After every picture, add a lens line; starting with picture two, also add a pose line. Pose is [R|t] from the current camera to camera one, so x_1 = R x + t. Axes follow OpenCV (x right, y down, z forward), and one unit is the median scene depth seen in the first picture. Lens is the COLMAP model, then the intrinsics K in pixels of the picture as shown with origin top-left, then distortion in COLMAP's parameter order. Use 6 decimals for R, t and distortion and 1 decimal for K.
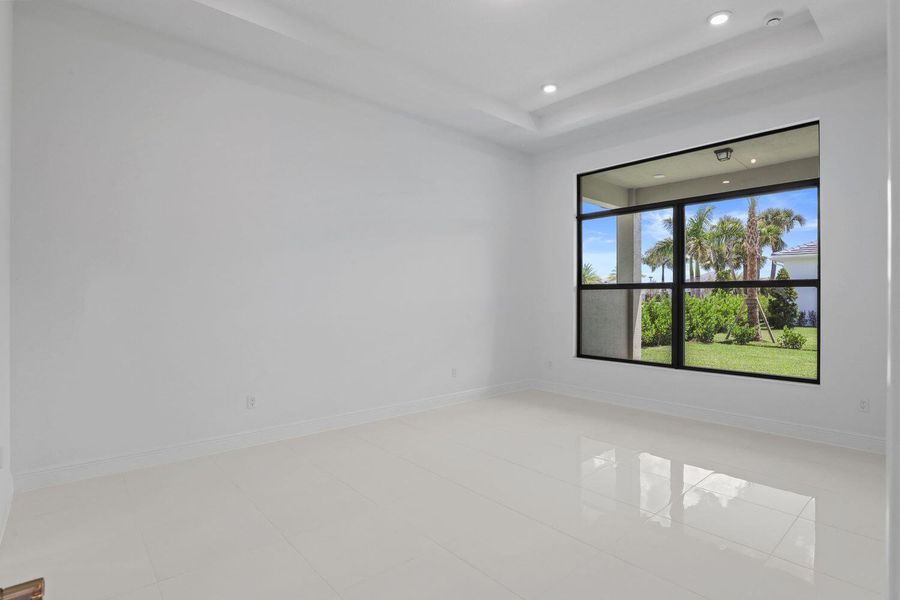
lens RADIAL K [[477.6, 0, 450.0], [0, 477.6, 300.0], [0, 0, 1]] dist [-0.016672, -0.000298]
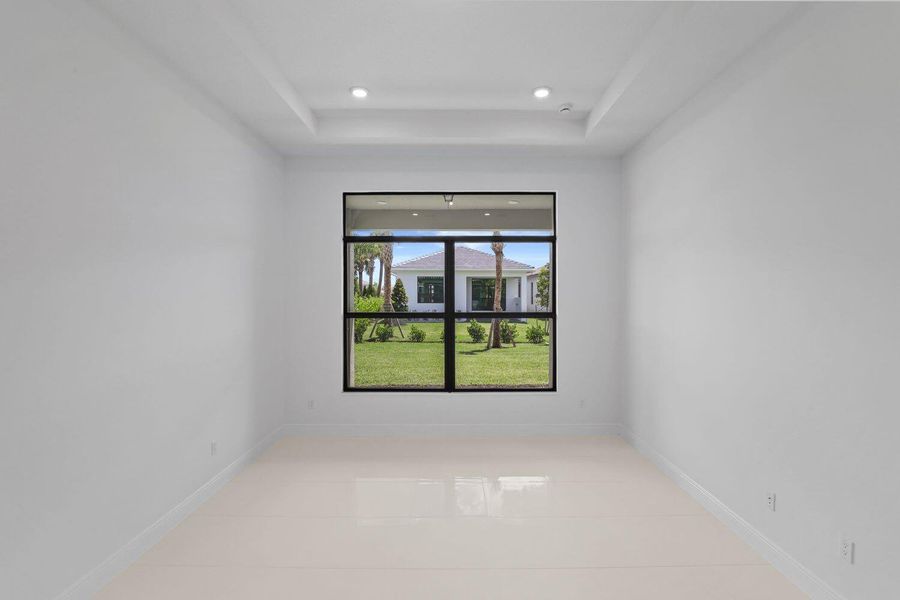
lens RADIAL K [[428.6, 0, 450.0], [0, 428.6, 300.0], [0, 0, 1]] dist [-0.018781, -0.000352]
pose [[0.642463, -0.019912, 0.766058, -0.251188], [0.002305, 0.999708, 0.024053, -0.083655], [-0.766313, -0.013688, 0.642322, 0.344908]]
